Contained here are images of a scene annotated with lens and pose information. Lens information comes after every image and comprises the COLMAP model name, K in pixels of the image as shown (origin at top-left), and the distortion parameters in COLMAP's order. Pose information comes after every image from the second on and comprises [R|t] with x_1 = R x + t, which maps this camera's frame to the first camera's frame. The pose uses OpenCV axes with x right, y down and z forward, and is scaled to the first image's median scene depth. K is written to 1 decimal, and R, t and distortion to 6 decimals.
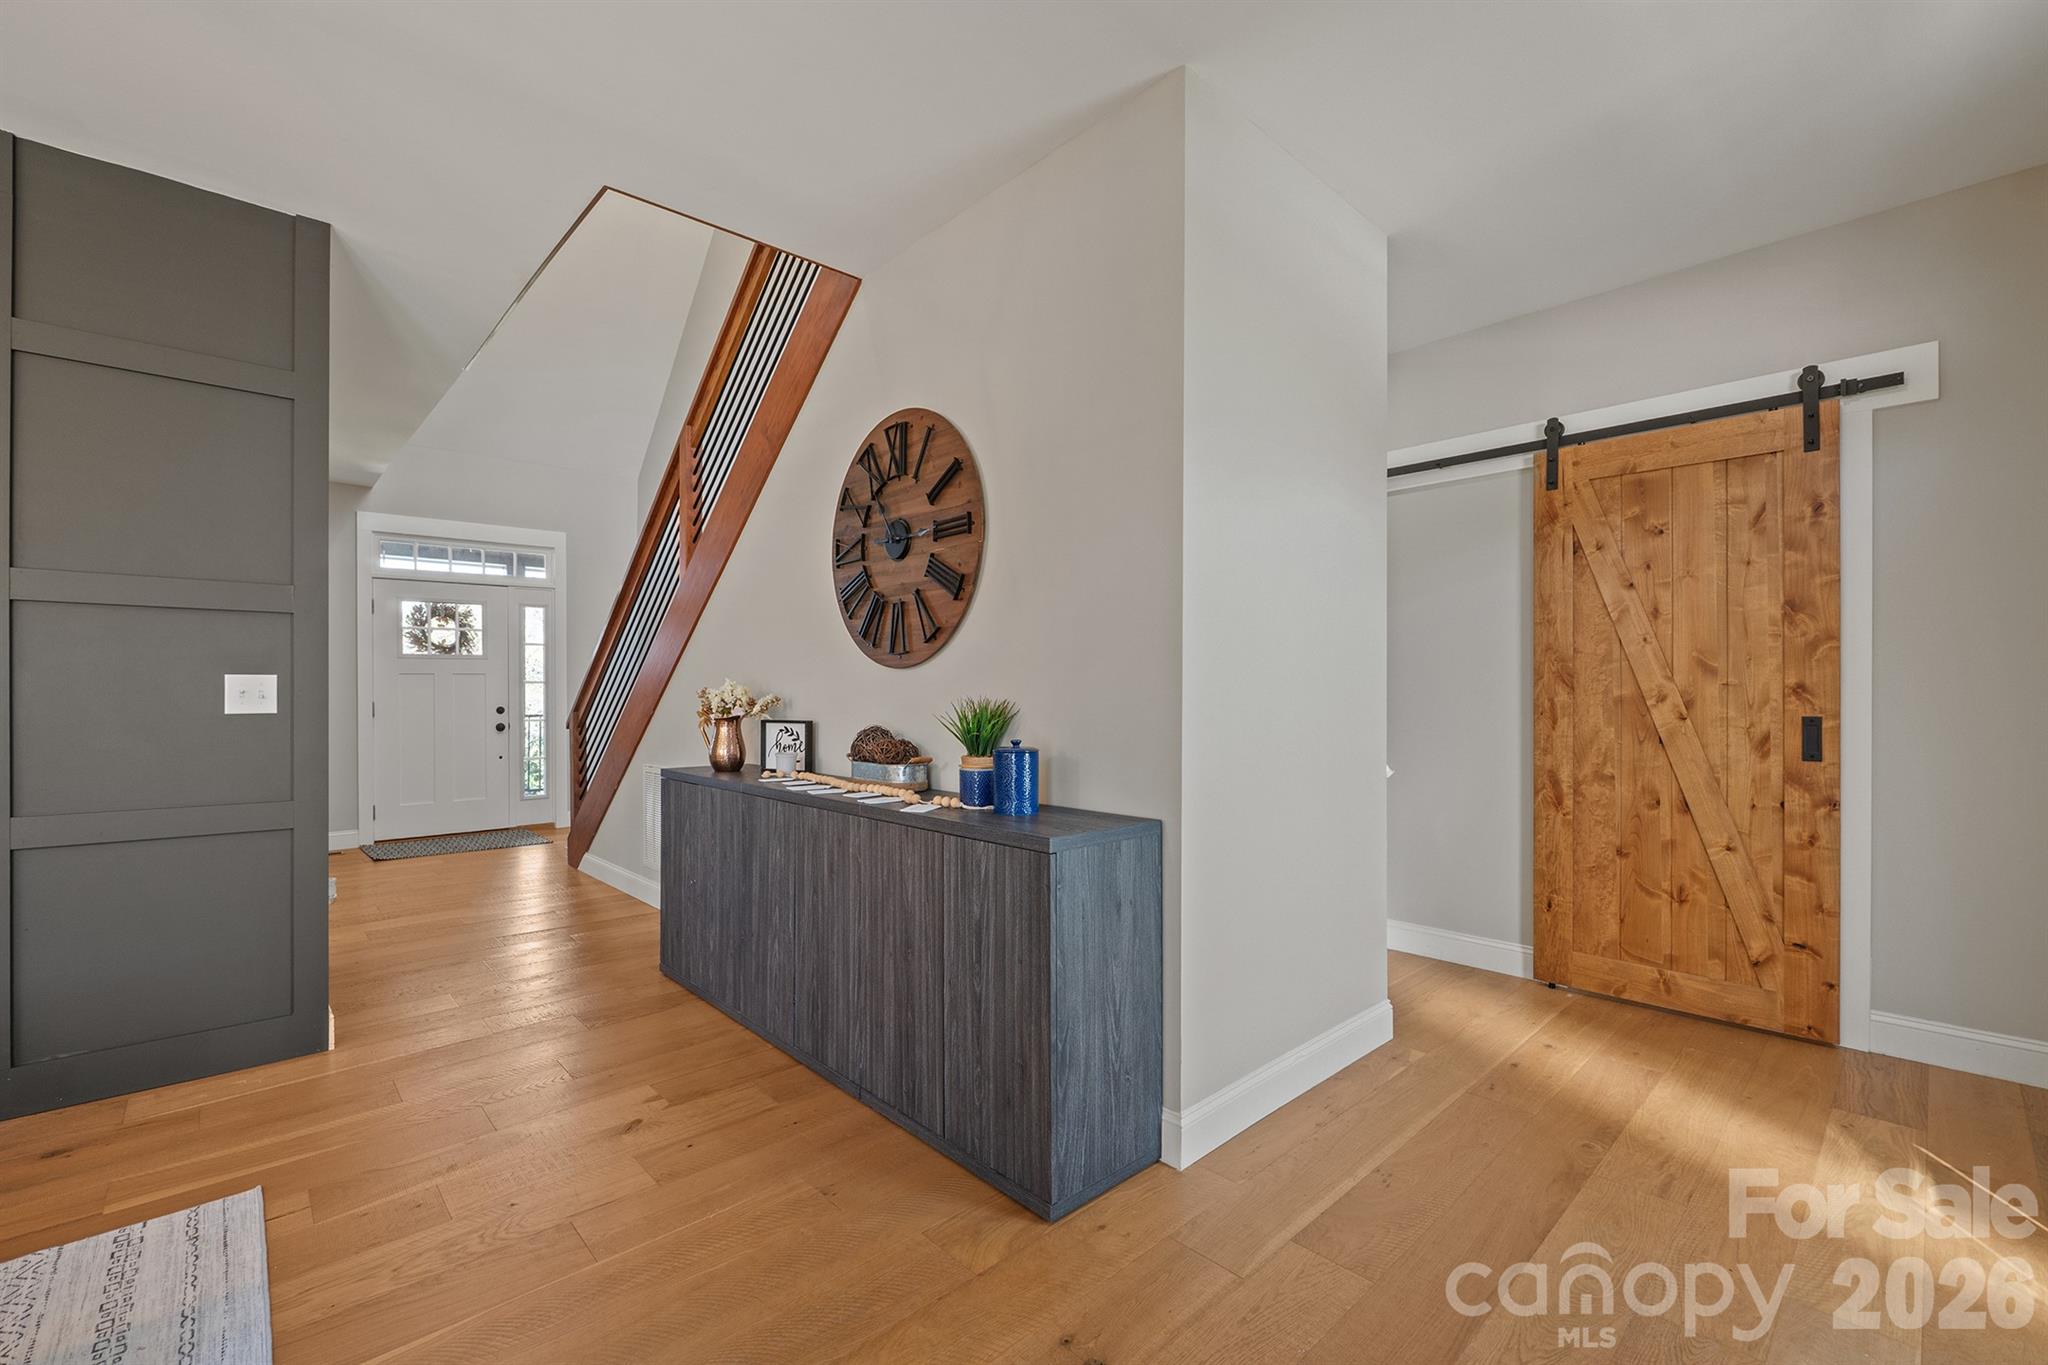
lens RADIAL K [[862.4, 0, 1027.0], [0, 862.4, 688.1], [0, 0, 1]] dist [-0.008050, -0.000246]
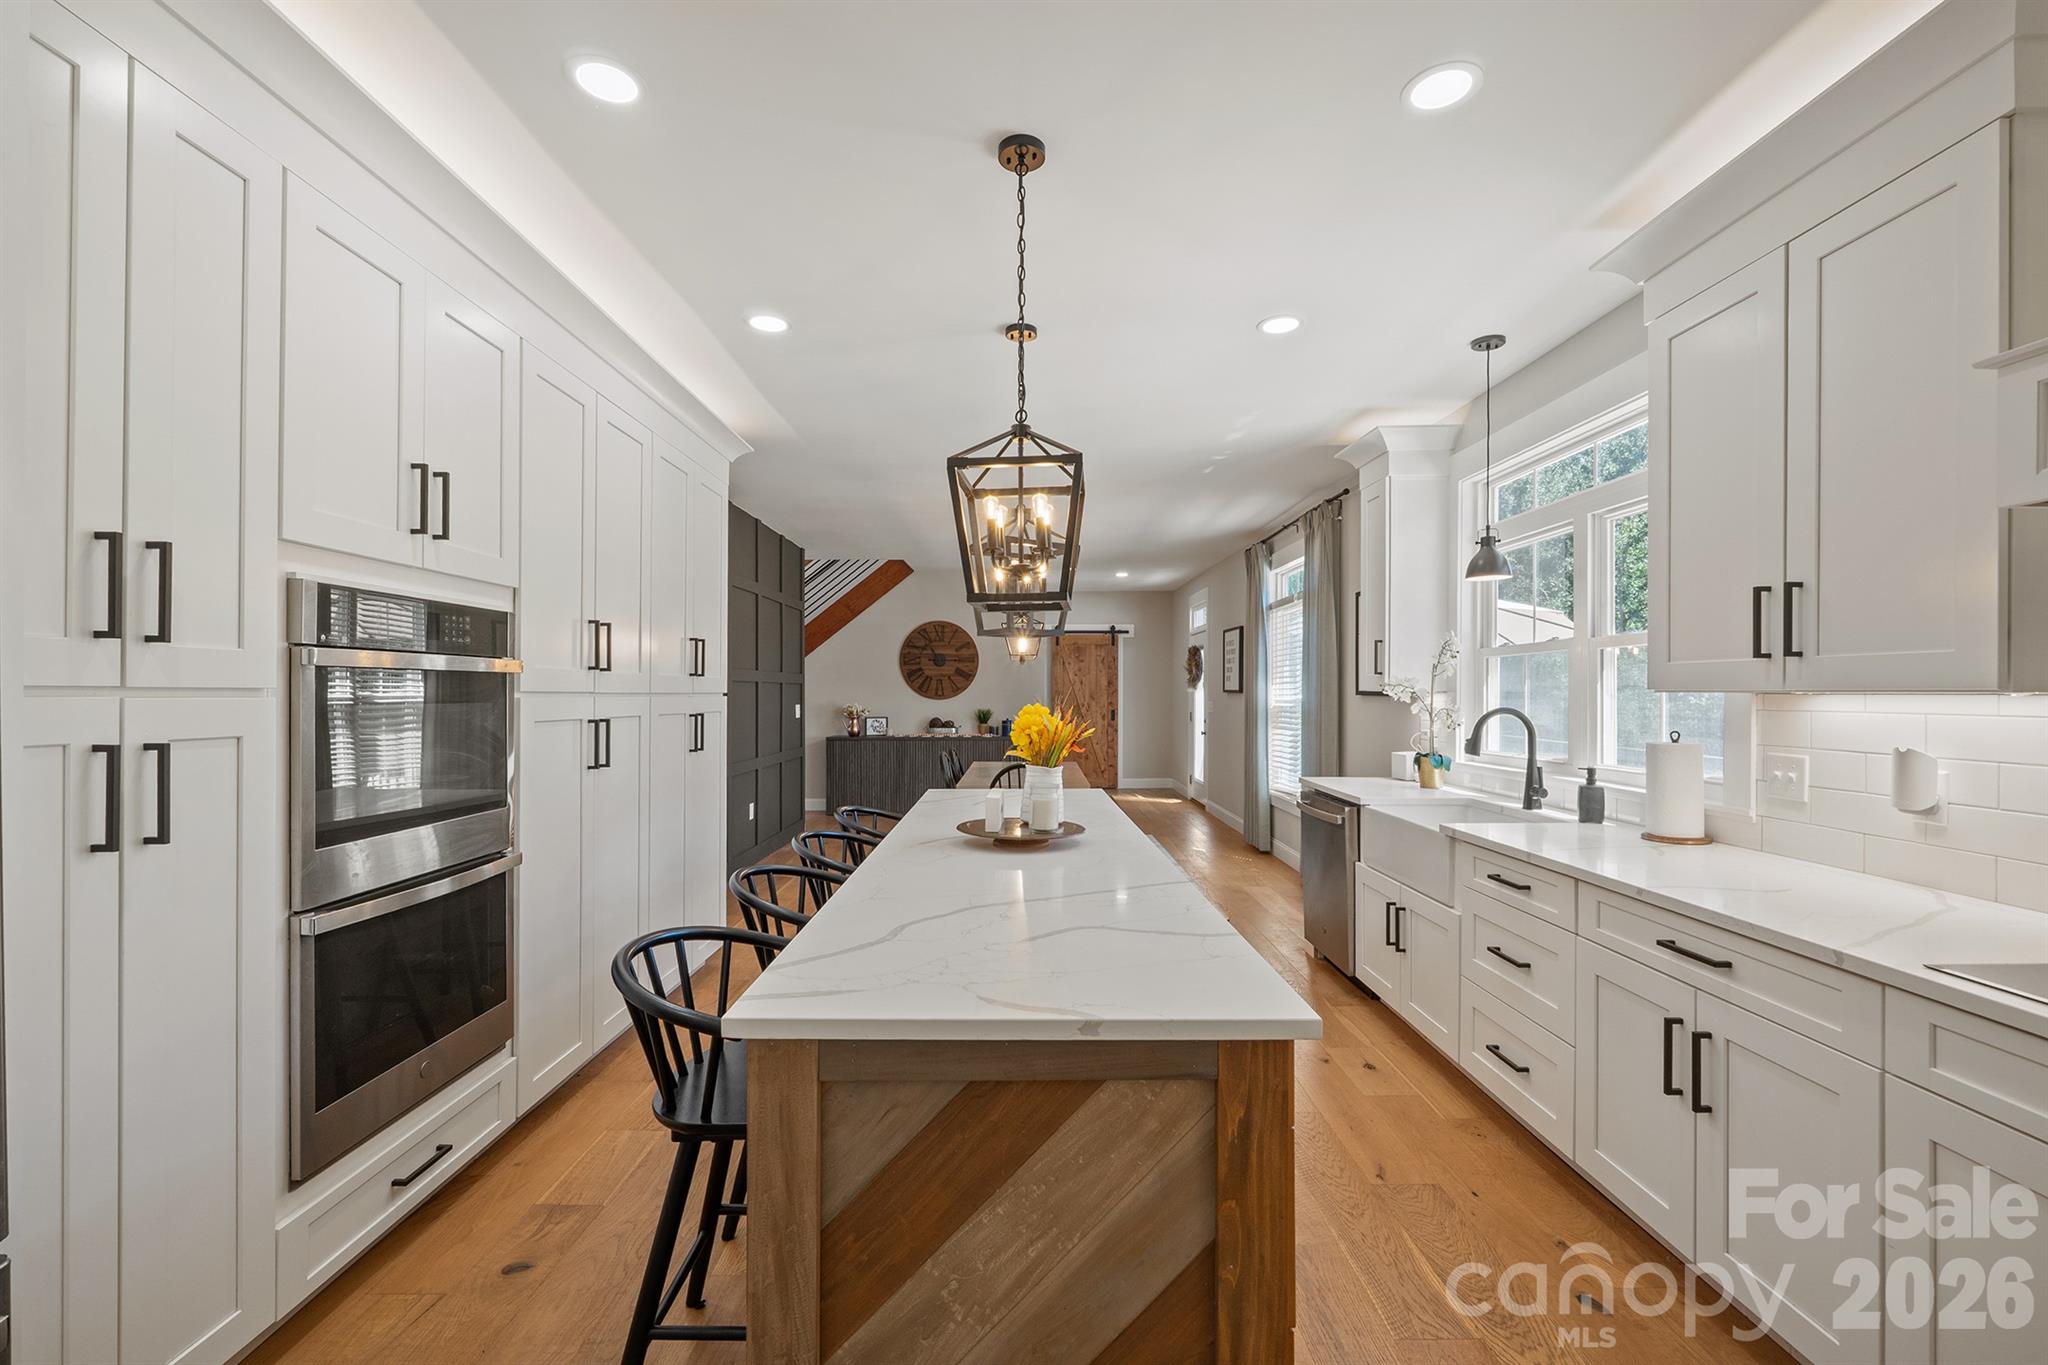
lens RADIAL K [[868.2, 0, 1023.6], [0, 868.2, 692.9], [0, 0, 1]] dist [-0.003073, -0.000196]
pose [[0.683468, -0.002201, 0.729977, -2.352172], [-0.001307, 0.999990, 0.004239, -0.063063], [-0.729979, -0.003852, 0.683459, -1.495813]]
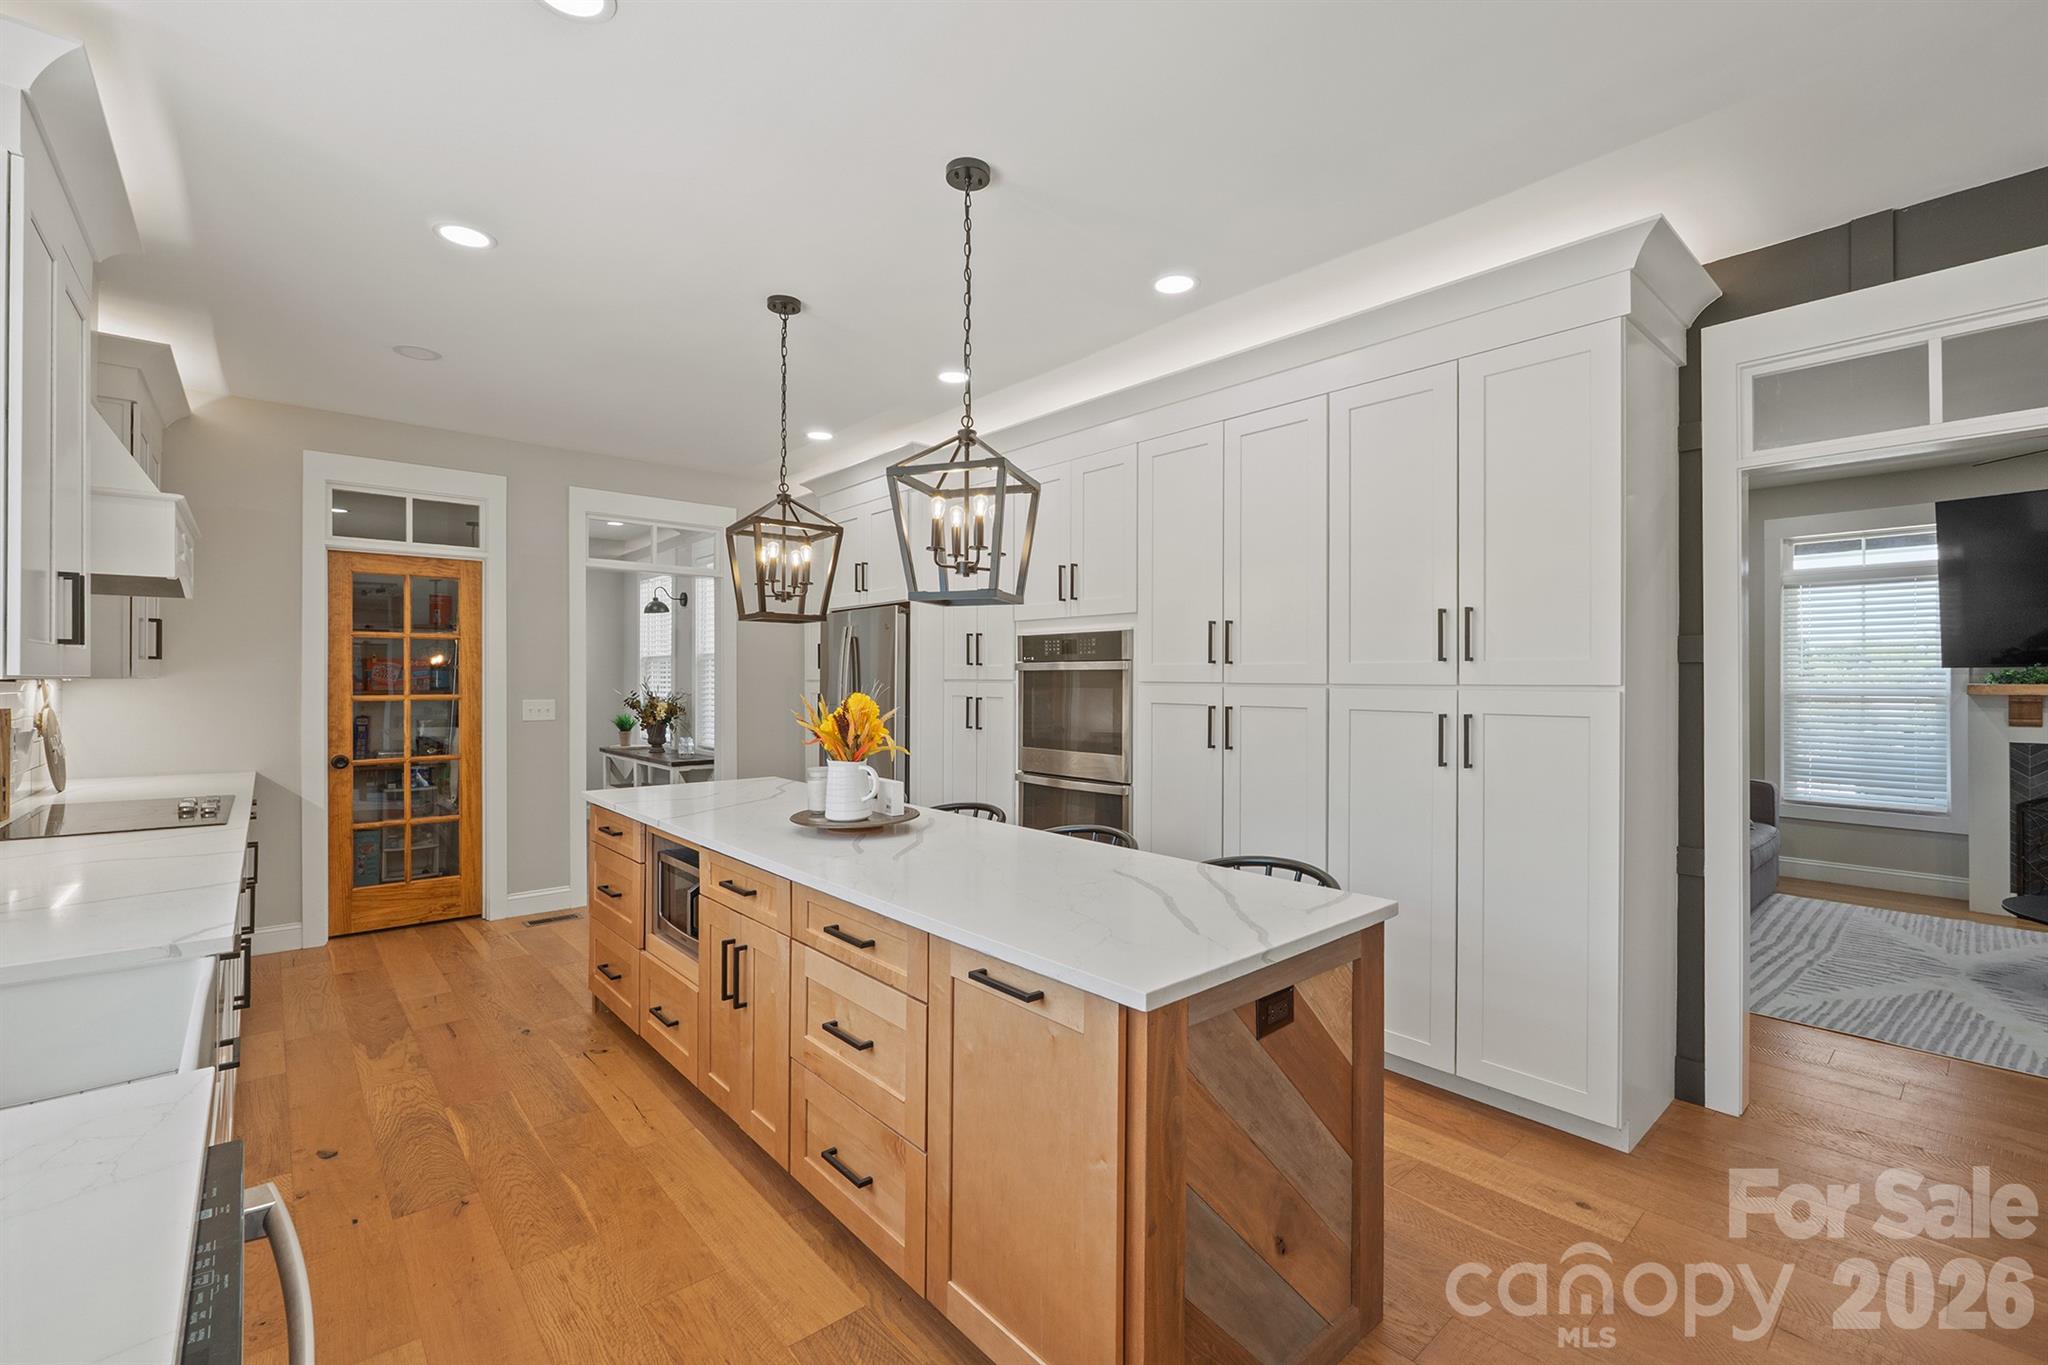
lens RADIAL K [[874.5, 0, 1020.1], [0, 874.5, 677.0], [0, 0, 1]] dist [-0.000219, 0.000221]
pose [[-0.037768, -0.006659, -0.999264, -0.784193], [-0.002840, 0.999974, -0.006557, -0.059615], [0.999283, 0.002590, -0.037786, -0.673348]]
